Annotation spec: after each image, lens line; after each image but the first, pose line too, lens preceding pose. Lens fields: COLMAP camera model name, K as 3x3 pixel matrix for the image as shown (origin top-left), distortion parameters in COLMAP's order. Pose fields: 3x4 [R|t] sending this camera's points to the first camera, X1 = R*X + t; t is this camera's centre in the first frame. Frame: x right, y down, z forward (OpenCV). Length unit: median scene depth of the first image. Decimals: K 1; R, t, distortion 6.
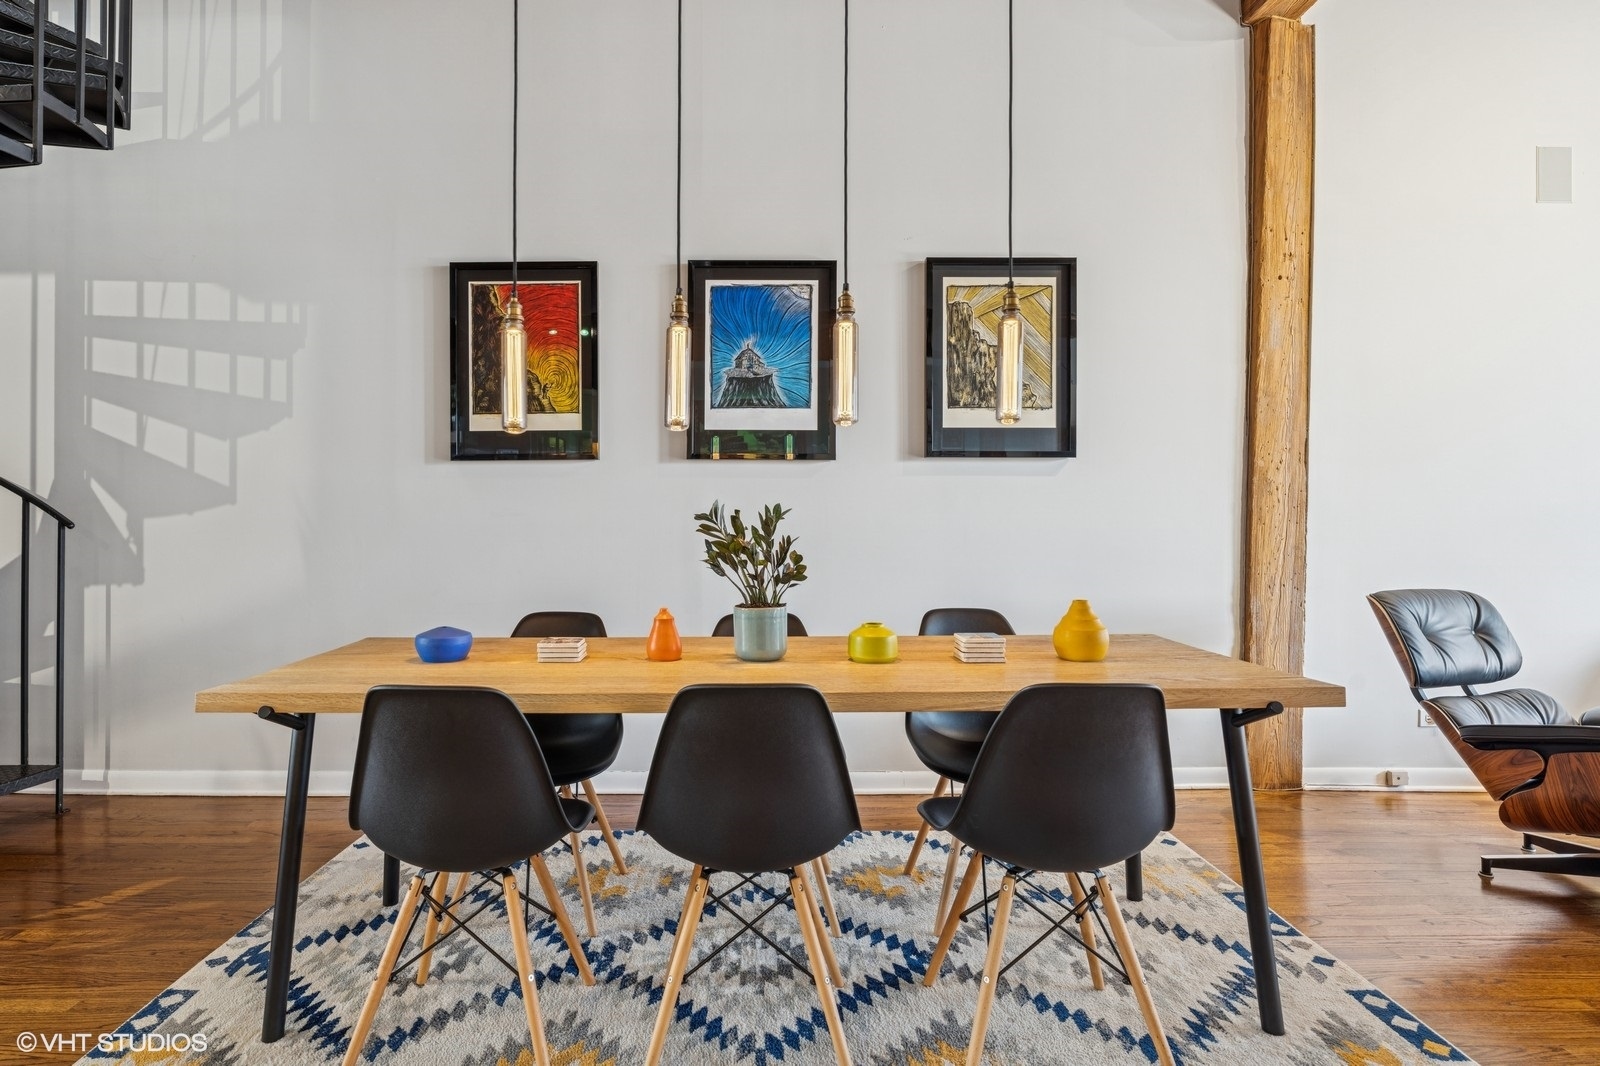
lens RADIAL K [[912.3, 0, 798.1], [0, 912.3, 492.3], [0, 0, 1]] dist [-0.009286, -0.000506]
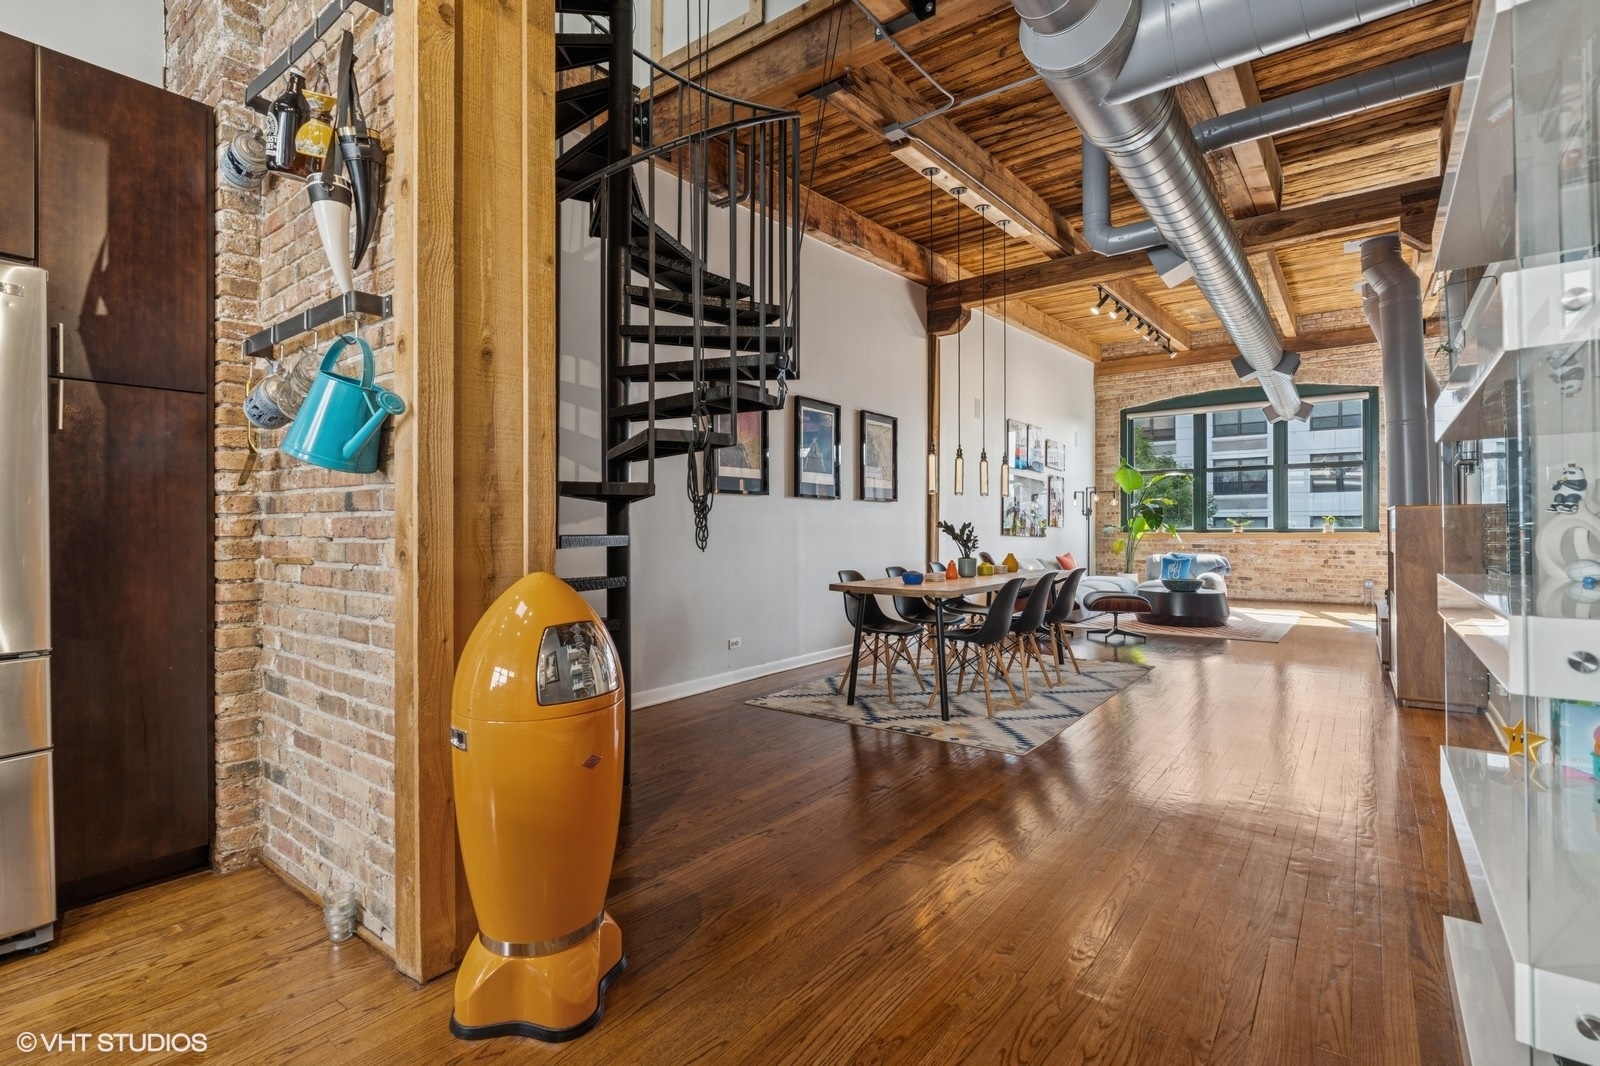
lens RADIAL K [[747.9, 0, 798.9], [0, 747.9, 525.1], [0, 0, 1]] dist [-0.002256, -0.000321]
pose [[0.599679, 0.005451, 0.800222, -1.398102], [-0.003345, 0.999985, -0.004305, 0.031740], [-0.800234, -0.000096, 0.599688, 0.034555]]
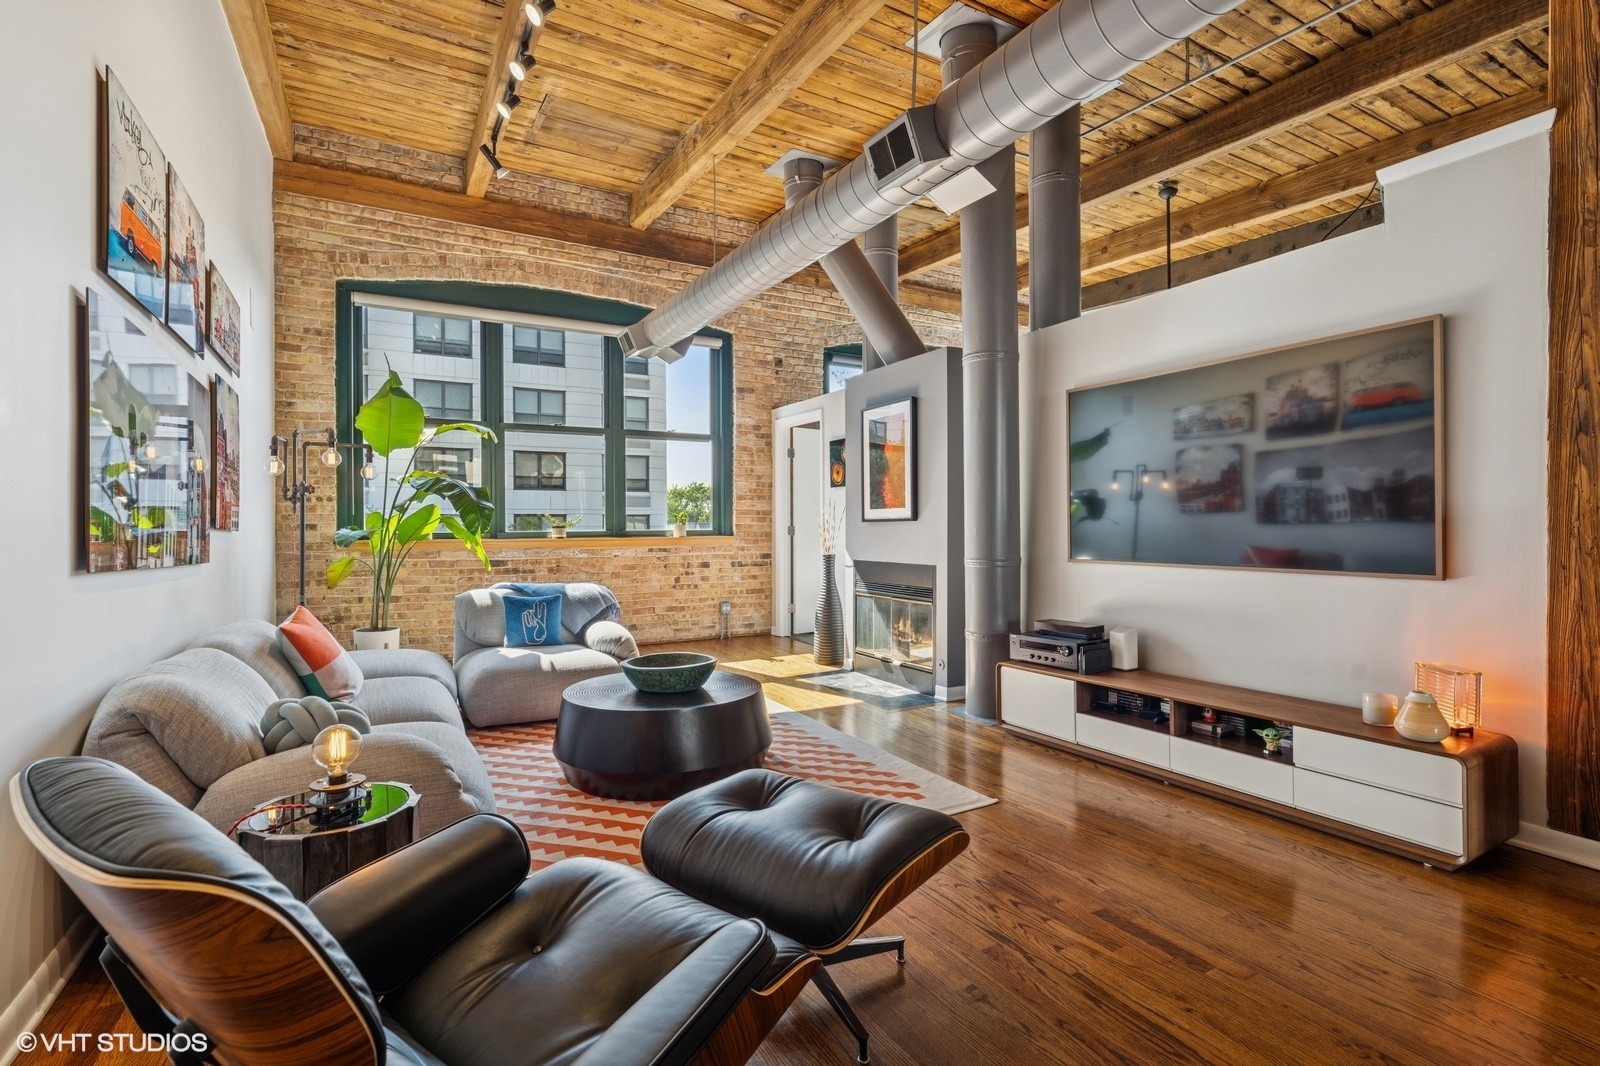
lens RADIAL K [[722.4, 0, 775.1], [0, 722.4, 527.1], [0, 0, 1]] dist [-0.002191, 0.000384]
pose [[-0.495321, 0.002506, 0.868707, 0.311820], [0.000293, 0.999996, -0.002718, 0.022060], [-0.868710, -0.001092, -0.495319, 0.814803]]
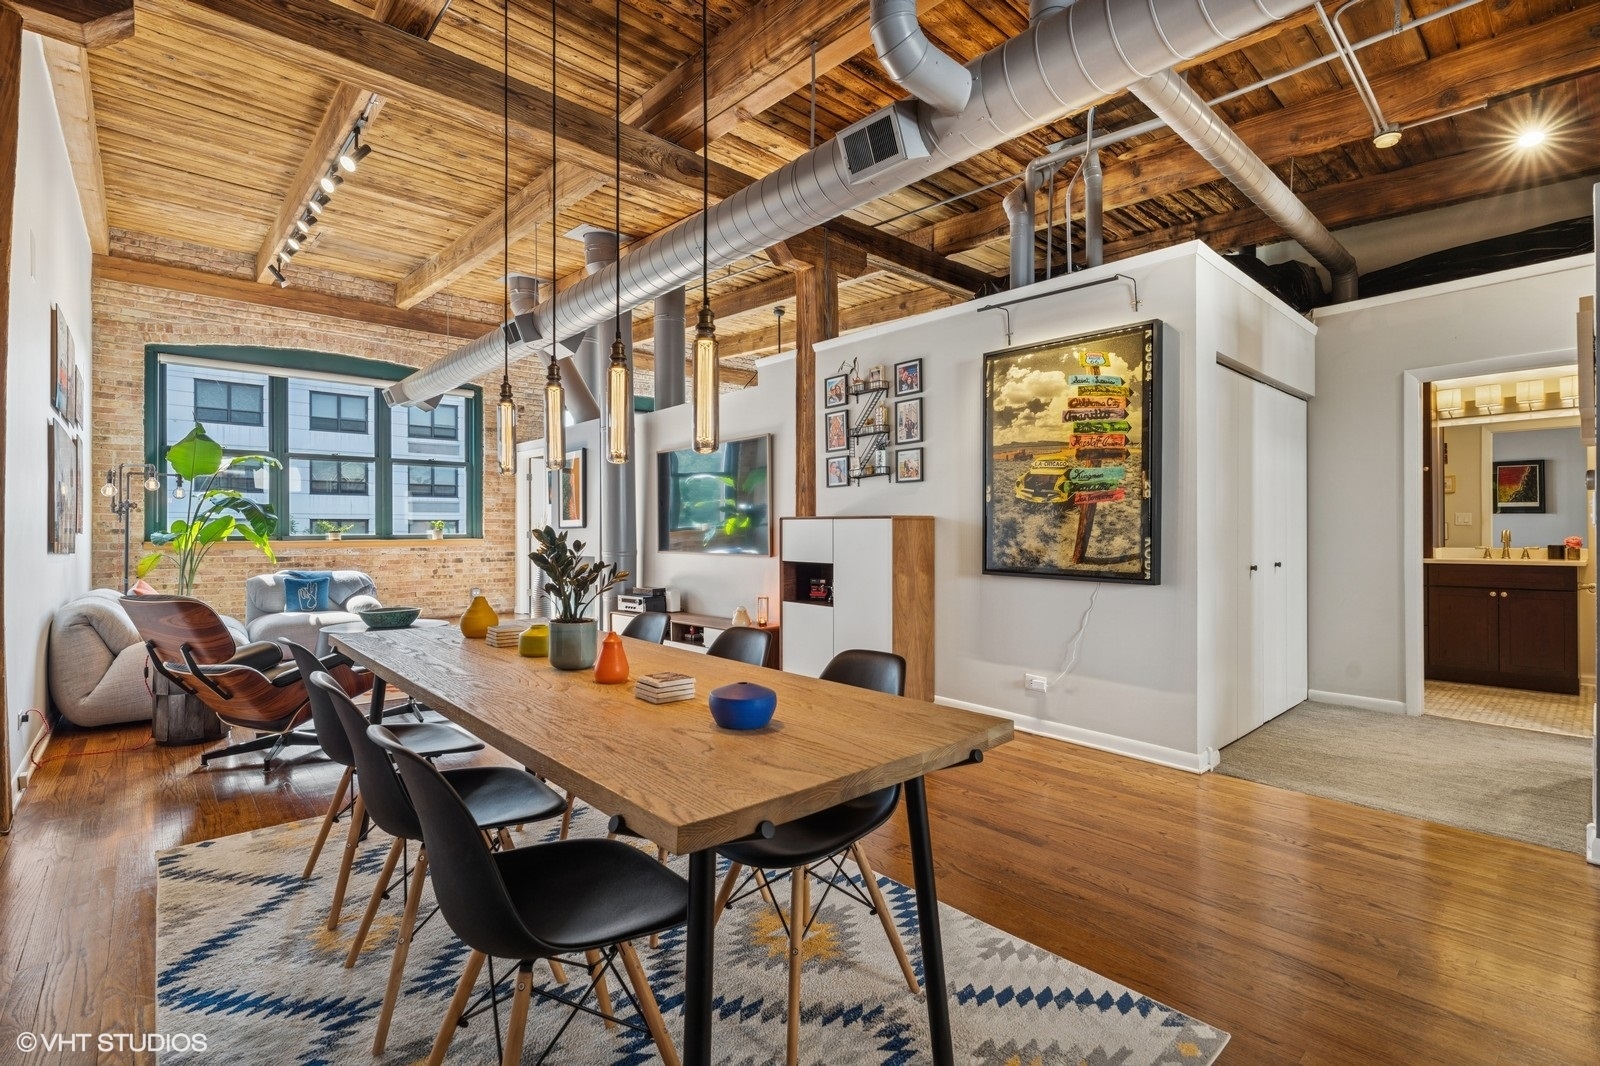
lens RADIAL K [[728.6, 0, 778.6], [0, 728.6, 529.2], [0, 0, 1]] dist [0.000692, 0.000005]
pose [[-0.671416, 0.004712, 0.741066, -0.564379], [-0.000756, 0.999975, -0.007043, 0.023755], [-0.741081, -0.005289, -0.671395, 0.914851]]
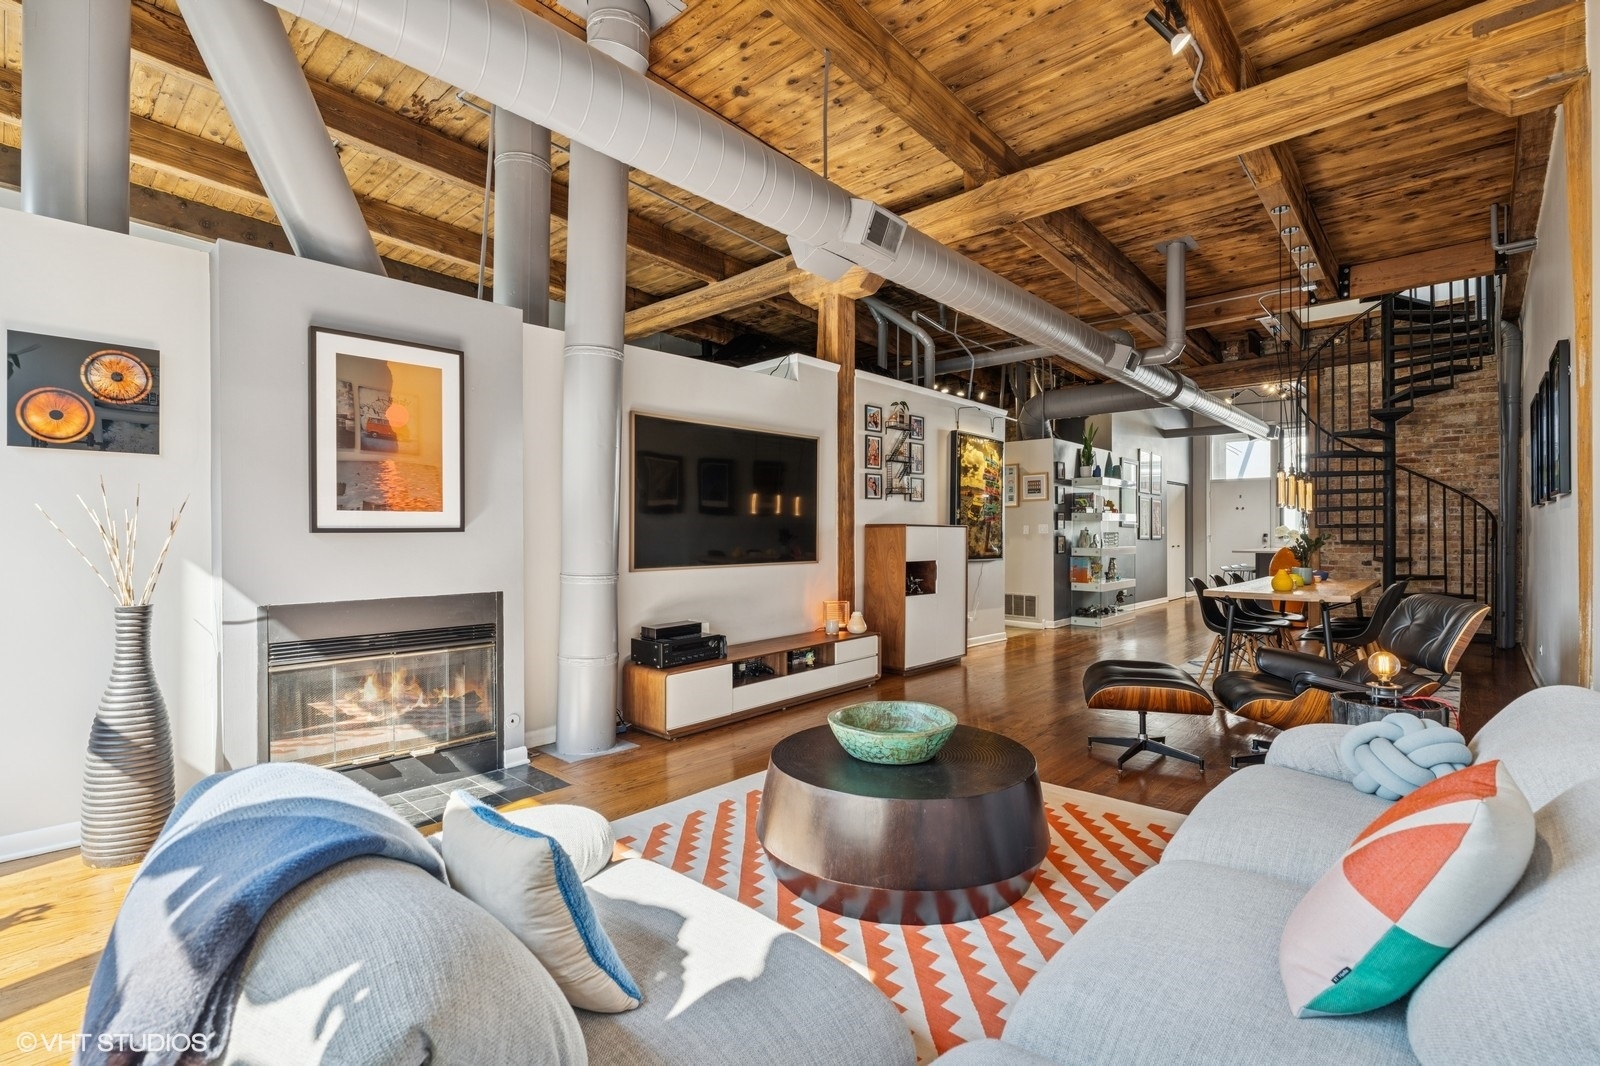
lens RADIAL K [[730.9, 0, 800.0], [0, 730.9, 533.0], [0, 0, 1]] dist [-0.000460, 0.000061]
pose [[-0.666514, 0.001673, -0.745491, 1.815531], [0.006554, 0.999972, -0.003615, 0.015133], [0.745464, -0.007295, -0.666506, 0.880371]]
